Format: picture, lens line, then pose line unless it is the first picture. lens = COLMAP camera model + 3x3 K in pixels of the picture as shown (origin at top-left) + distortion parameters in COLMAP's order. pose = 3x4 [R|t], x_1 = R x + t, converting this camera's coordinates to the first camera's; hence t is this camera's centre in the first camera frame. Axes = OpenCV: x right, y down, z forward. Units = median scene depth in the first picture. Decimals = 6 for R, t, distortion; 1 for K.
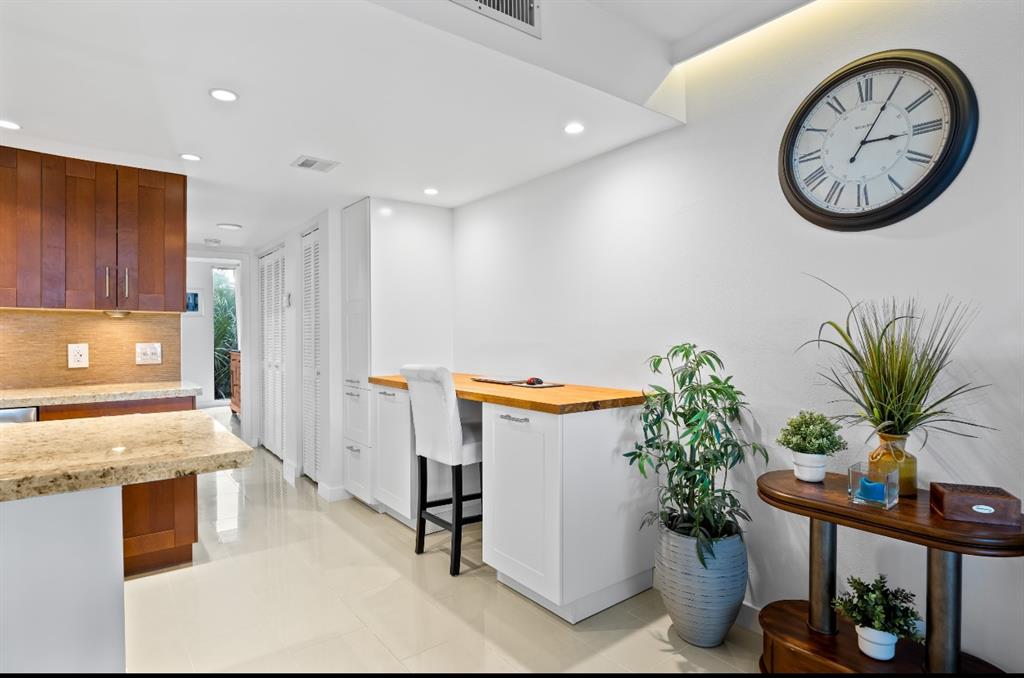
lens RADIAL K [[530.2, 0, 508.2], [0, 530.2, 340.6], [0, 0, 1]] dist [-0.002246, -0.000616]
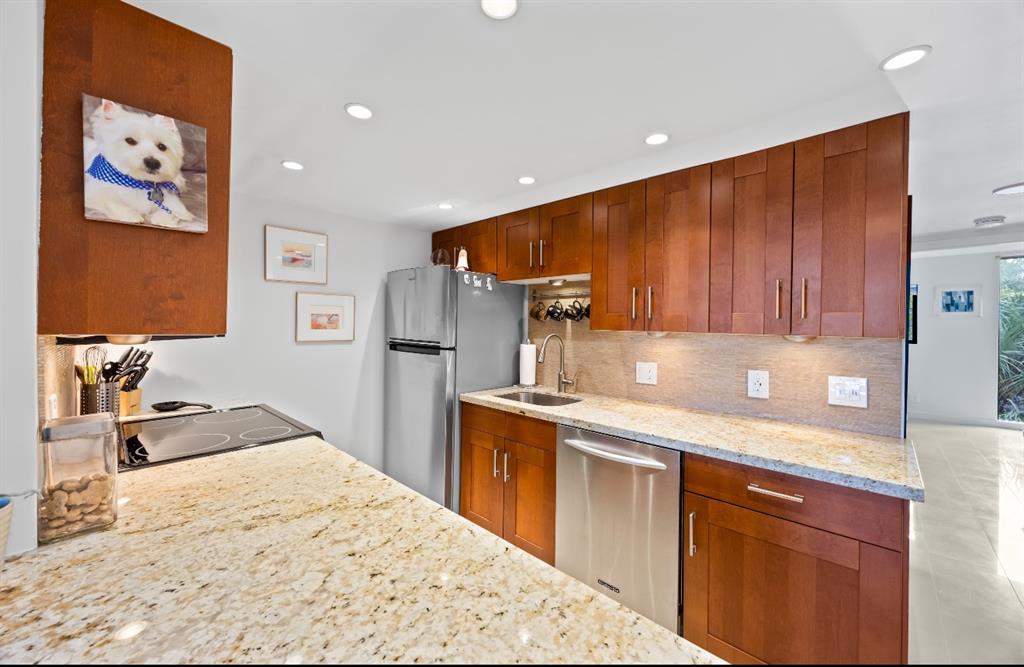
lens RADIAL K [[388.2, 0, 510.3], [0, 388.2, 327.5], [0, 0, 1]] dist [-0.000260, -0.000150]
pose [[0.153518, 0.011707, -0.988076, -0.277503], [-0.018585, 0.999787, 0.008958, -0.072376], [0.987971, 0.016988, 0.153703, 0.565636]]
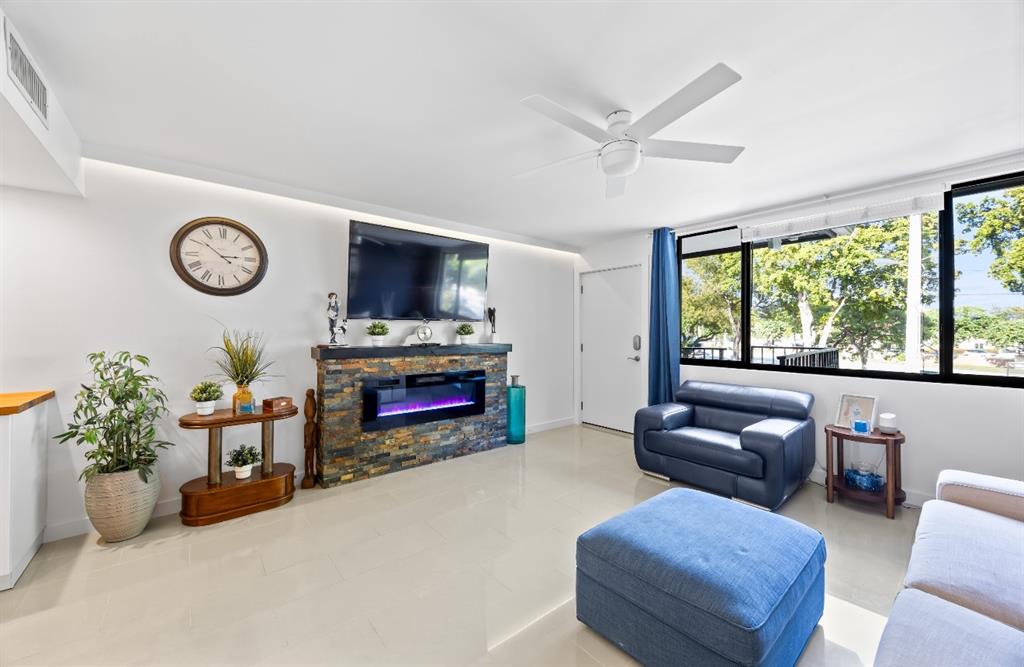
lens RADIAL K [[388.2, 0, 510.3], [0, 388.2, 327.5], [0, 0, 1]] dist [-0.000260, -0.000150]
pose [[-0.034834, 0.013704, 0.999299, -0.666421], [0.010232, 0.999858, -0.013355, -0.030940], [-0.999341, 0.009760, -0.034970, -0.094493]]
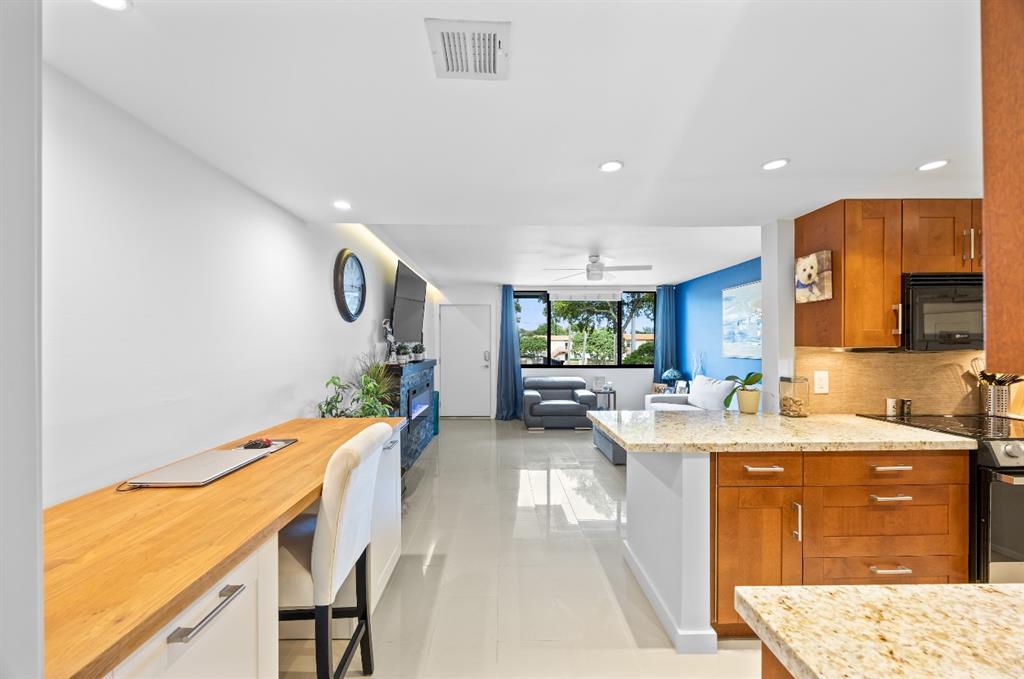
lens RADIAL K [[392.8, 0, 509.6], [0, 392.8, 344.3], [0, 0, 1]] dist [0.000084, 0.000176]
pose [[-0.808213, 0.006654, 0.588853, -0.647052], [0.012984, 0.999894, 0.006522, -0.076703], [-0.588748, 0.012916, -0.808214, 1.367885]]
